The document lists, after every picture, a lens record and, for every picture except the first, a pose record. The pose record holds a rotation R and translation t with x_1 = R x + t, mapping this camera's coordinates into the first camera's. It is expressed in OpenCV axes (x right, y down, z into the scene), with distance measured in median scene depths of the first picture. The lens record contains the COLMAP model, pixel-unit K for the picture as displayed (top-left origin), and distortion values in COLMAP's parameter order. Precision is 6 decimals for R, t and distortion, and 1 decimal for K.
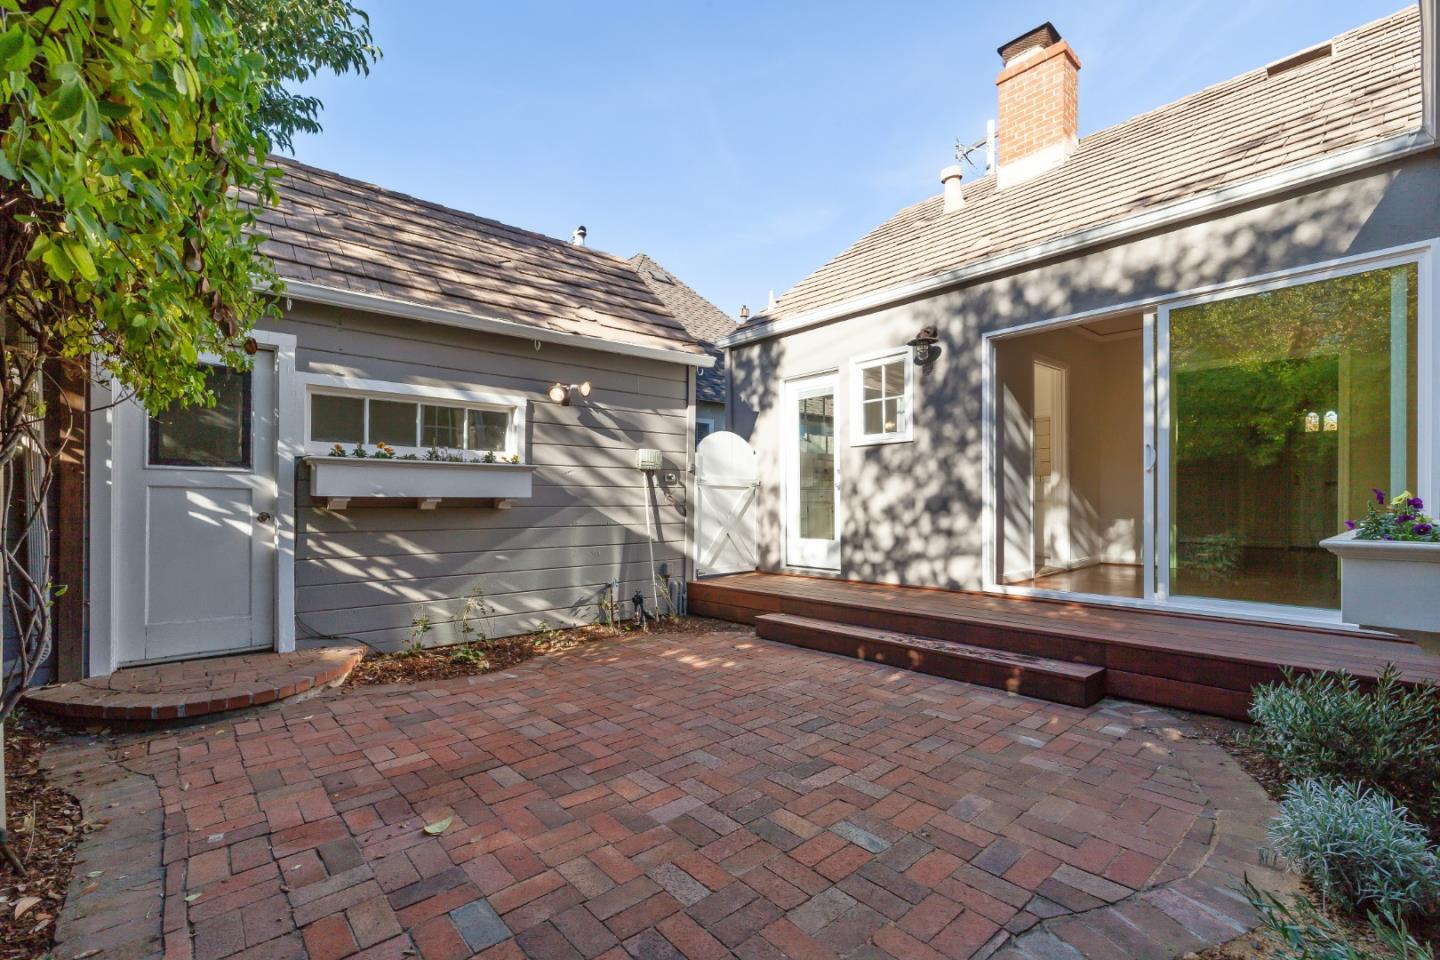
lens RADIAL K [[629.9, 0, 736.3], [0, 629.9, 507.3], [0, 0, 1]] dist [0.009057, 0.001509]
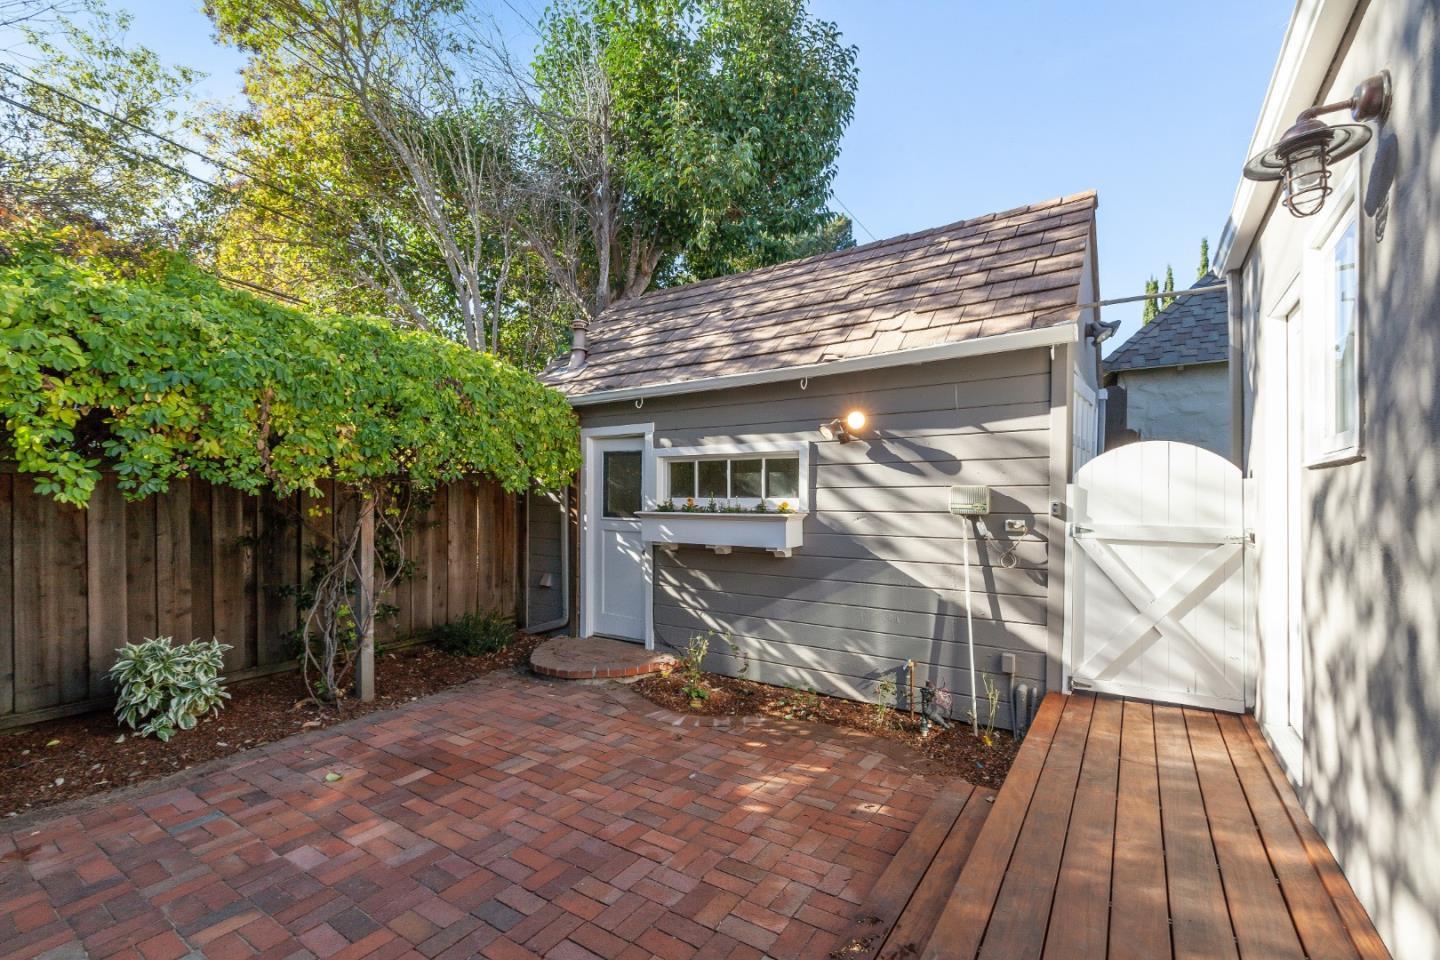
lens RADIAL K [[629.9, 0, 708.5], [0, 629.9, 500.5], [0, 0, 1]] dist [0.009057, 0.001509]
pose [[0.235855, 0.006692, -0.971765, 0.687653], [-0.008457, 0.999953, 0.004834, -0.110982], [0.971752, 0.007078, 0.235900, 0.812633]]
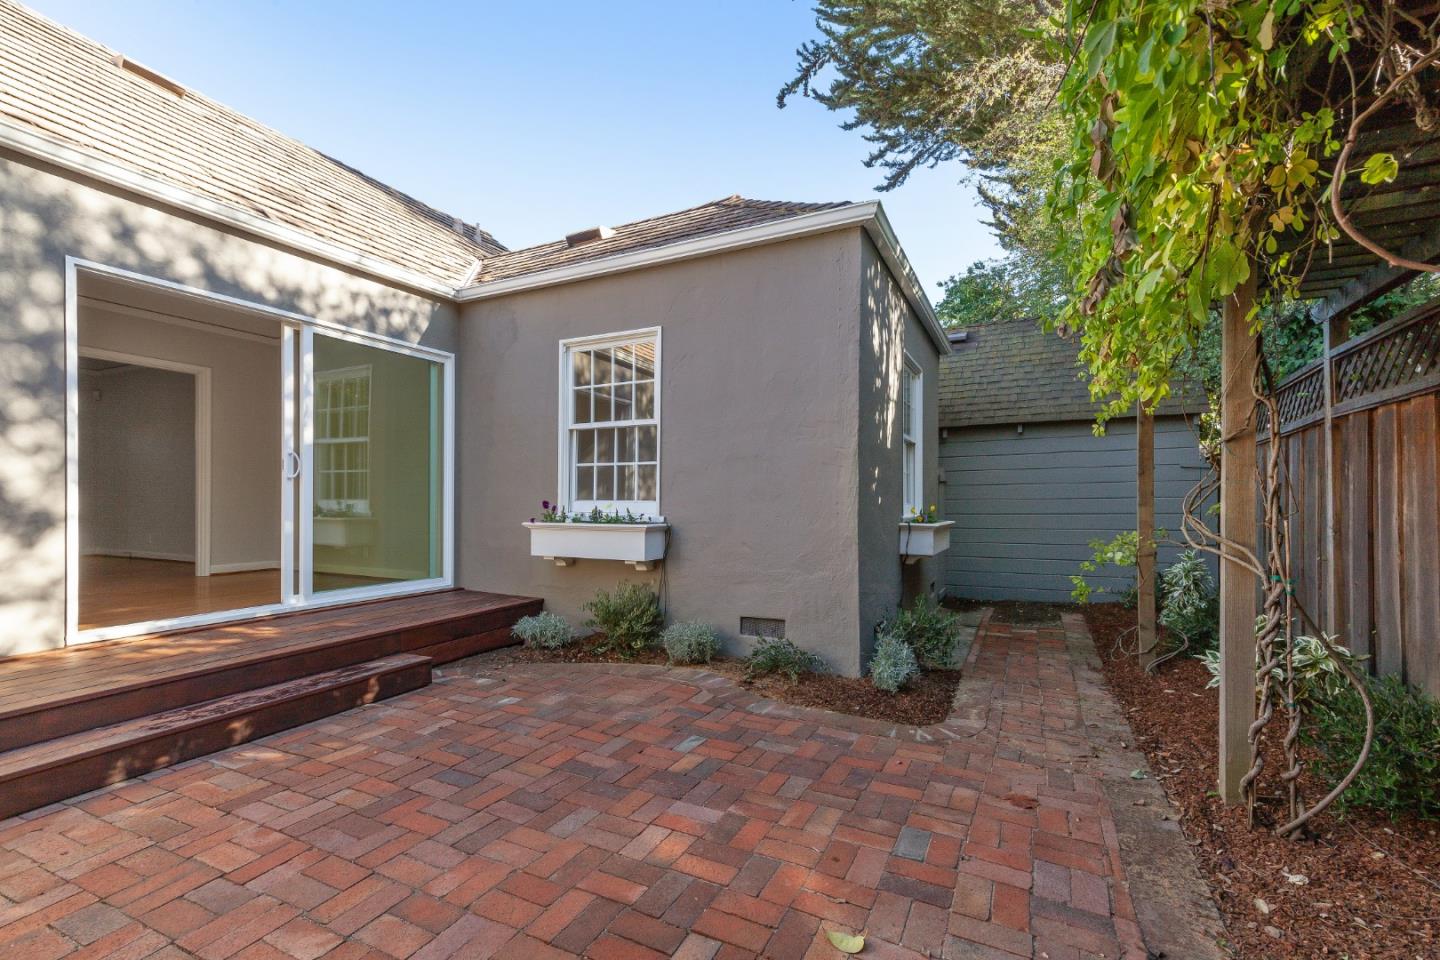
lens RADIAL K [[629.9, 0, 719.2], [0, 629.9, 493.1], [0, 0, 1]] dist [0.009057, 0.001509]
pose [[-0.368760, 0.017432, 0.929361, -0.600042], [0.009503, 0.999843, -0.014983, -0.012429], [-0.929476, 0.003306, -0.368868, 0.753819]]
